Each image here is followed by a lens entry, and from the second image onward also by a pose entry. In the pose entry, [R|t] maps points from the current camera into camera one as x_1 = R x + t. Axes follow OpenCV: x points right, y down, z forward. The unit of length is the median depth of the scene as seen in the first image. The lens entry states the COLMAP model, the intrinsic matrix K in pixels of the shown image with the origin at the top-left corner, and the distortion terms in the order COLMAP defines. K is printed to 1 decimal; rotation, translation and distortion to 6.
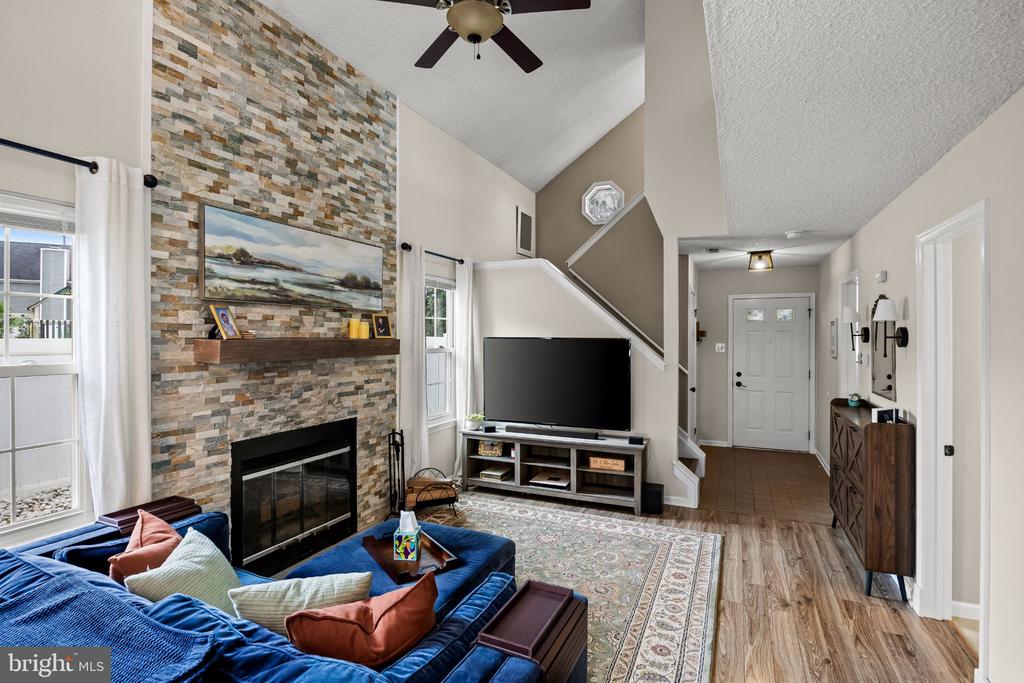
lens RADIAL K [[496.0, 0, 515.5], [0, 496.0, 336.1], [0, 0, 1]] dist [-0.014332, 0.002010]
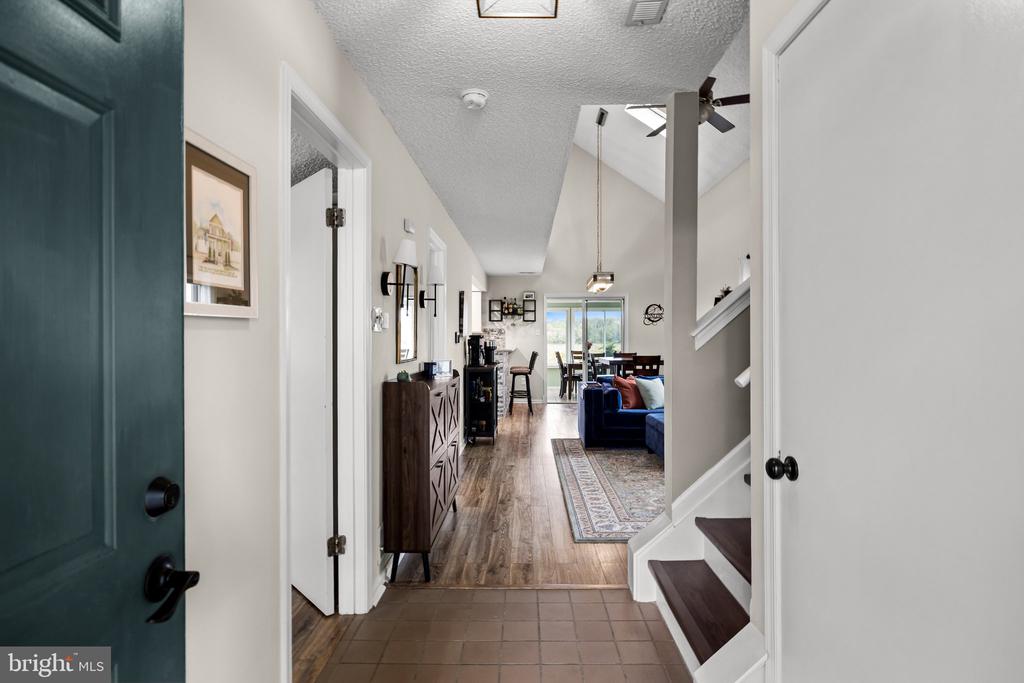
lens RADIAL K [[542.2, 0, 520.7], [0, 542.2, 332.6], [0, 0, 1]] dist [-0.017604, -0.000865]
pose [[-0.916643, -0.004029, -0.399688, 0.920067], [-0.000596, 0.999962, -0.008714, 0.077326], [0.399708, -0.007749, -0.916610, 1.913998]]
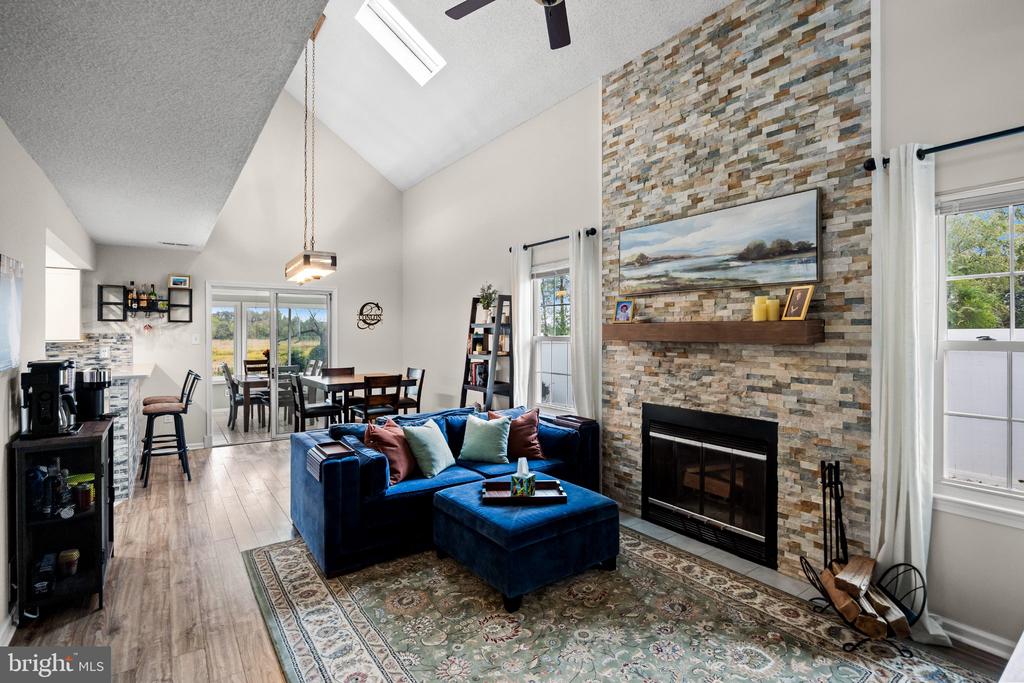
lens RADIAL K [[496.0, 0, 517.7], [0, 496.0, 332.3], [0, 0, 1]] dist [-0.014332, 0.002010]
pose [[-0.499023, -0.002891, -0.866584, 0.606733], [-0.003282, 0.999994, -0.001446, 0.026613], [0.866582, 0.002123, -0.499030, 1.128783]]
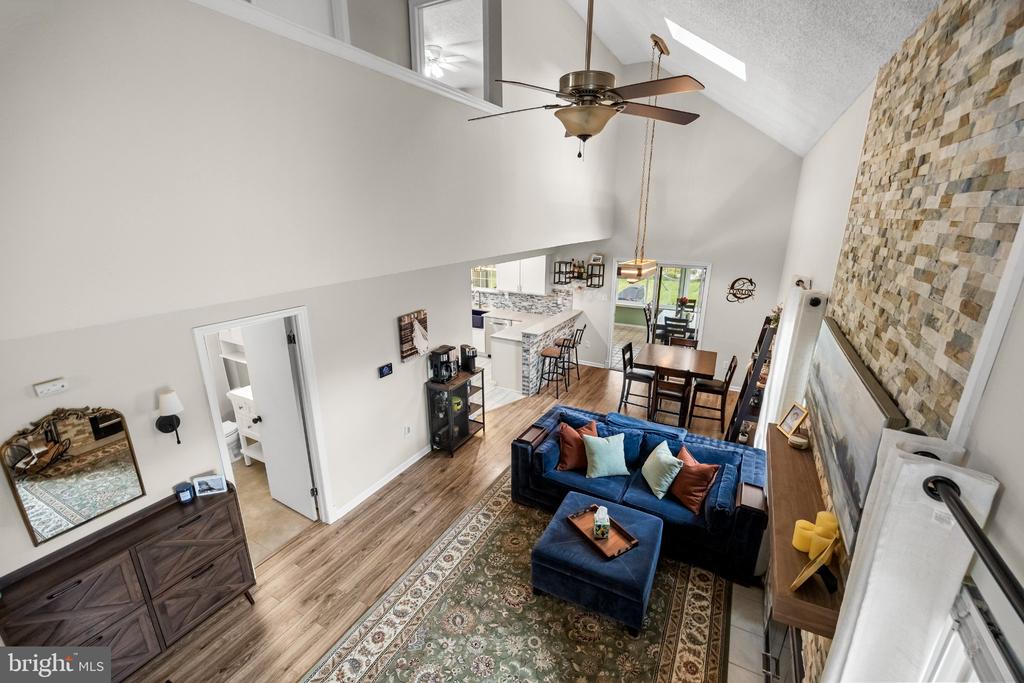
lens RADIAL K [[432.6, 0, 520.7], [0, 432.6, 338.4], [0, 0, 1]] dist [-0.010317, 0.001665]
pose [[-0.997767, -0.026980, 0.061094, -0.019886], [-0.008221, 0.957429, 0.288551, -0.378478], [-0.066278, 0.287404, -0.955514, 1.510256]]
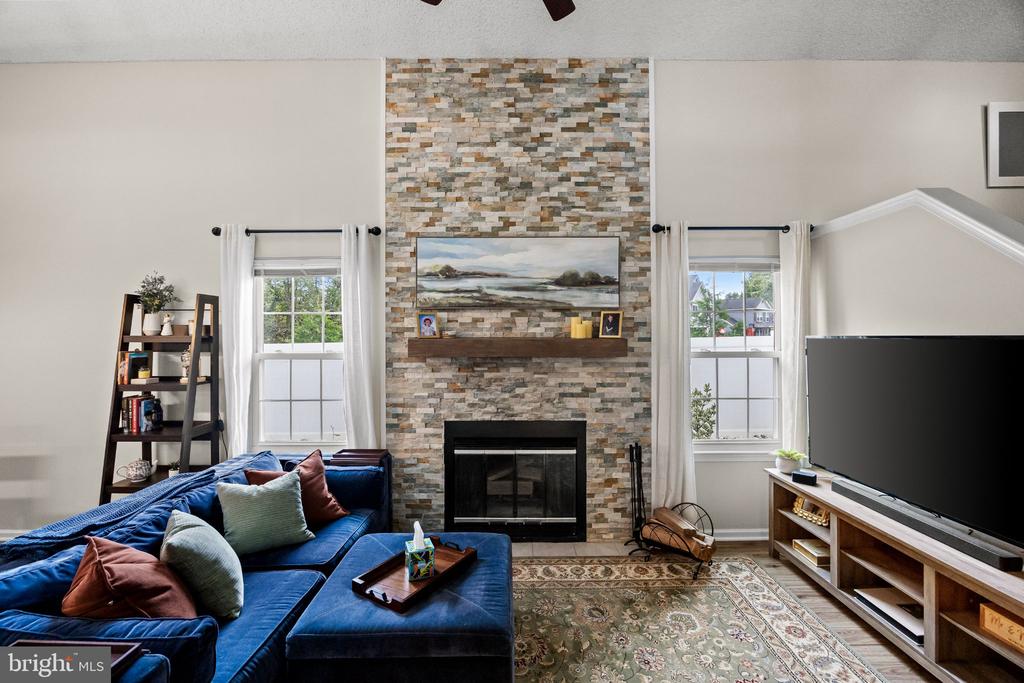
lens RADIAL K [[432.6, 0, 516.8], [0, 432.6, 333.7], [0, 0, 1]] dist [-0.010317, 0.001665]
pose [[0.414485, -0.010501, -0.909996, 0.418362], [0.003314, 0.999944, -0.010029, 0.004760], [0.910050, 0.001141, 0.414497, 0.584348]]
